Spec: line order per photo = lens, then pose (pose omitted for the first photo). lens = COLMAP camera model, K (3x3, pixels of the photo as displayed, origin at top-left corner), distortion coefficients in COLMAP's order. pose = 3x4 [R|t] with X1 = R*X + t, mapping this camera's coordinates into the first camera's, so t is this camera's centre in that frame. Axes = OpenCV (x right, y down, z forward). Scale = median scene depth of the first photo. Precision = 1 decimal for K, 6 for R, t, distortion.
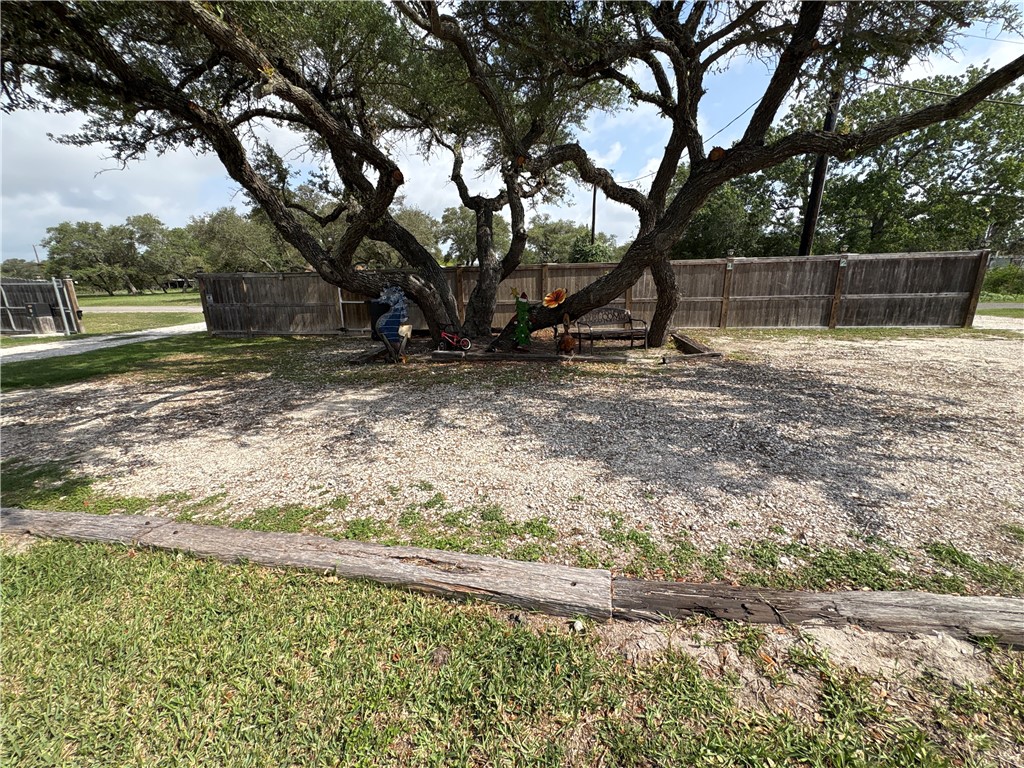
lens RADIAL K [[404.9, 0, 511.0], [0, 404.9, 387.8], [0, 0, 1]] dist [-0.002269, 0.000808]
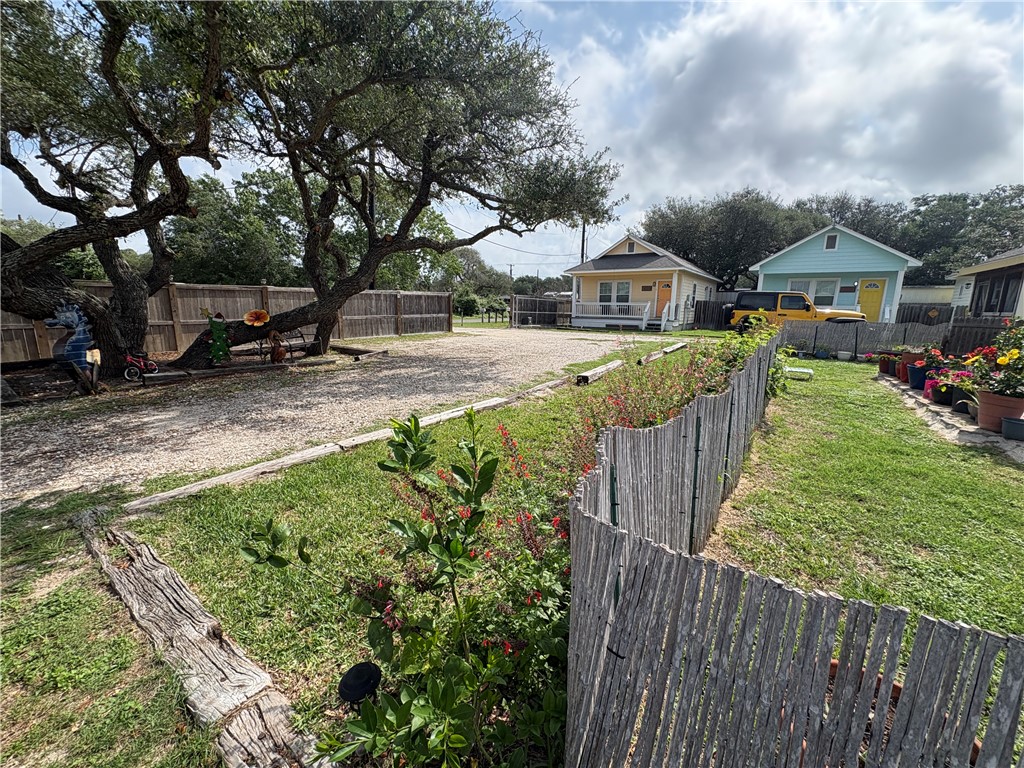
lens RADIAL K [[404.9, 0, 511.9], [0, 404.9, 382.3], [0, 0, 1]] dist [-0.002269, 0.000808]
pose [[0.451598, -0.145254, 0.880319, -0.450216], [0.203072, 0.977497, 0.057114, 0.029345], [-0.868805, 0.152975, 0.470932, -0.104486]]
